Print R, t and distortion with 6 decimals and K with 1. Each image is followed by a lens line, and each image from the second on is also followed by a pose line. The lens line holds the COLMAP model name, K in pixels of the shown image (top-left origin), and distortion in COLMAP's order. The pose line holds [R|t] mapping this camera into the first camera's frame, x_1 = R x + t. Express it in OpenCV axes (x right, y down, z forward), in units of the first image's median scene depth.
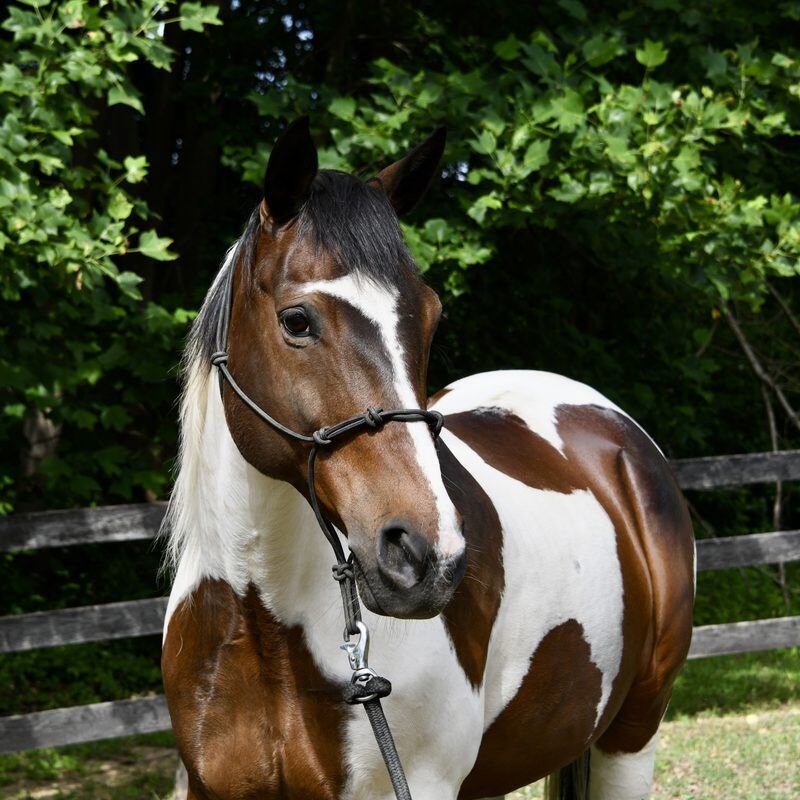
lens RADIAL K [[1432.9, 0, 400.0], [0, 1432.9, 400.0], [0, 0, 1]] dist [0.342532, -0.020976]
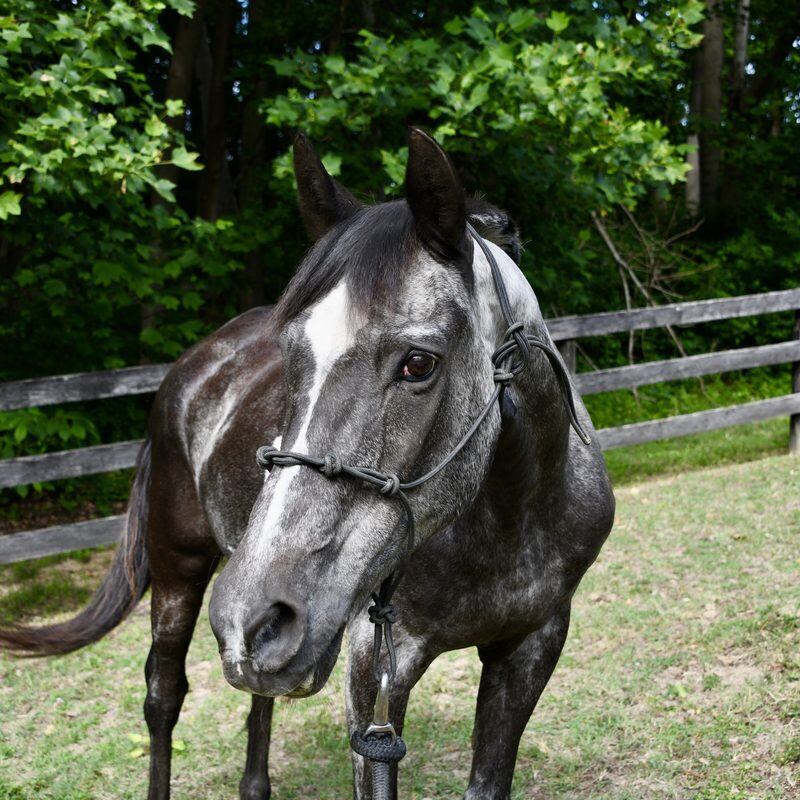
lens RADIAL K [[1432.9, 0, 400.0], [0, 1432.9, 400.0], [0, 0, 1]] dist [0.342532, -0.020976]
pose [[0.999245, -0.035799, 0.015097, -0.010938], [0.034142, 0.994546, 0.098548, -0.020596], [-0.018542, -0.097958, 0.995018, -0.380975]]
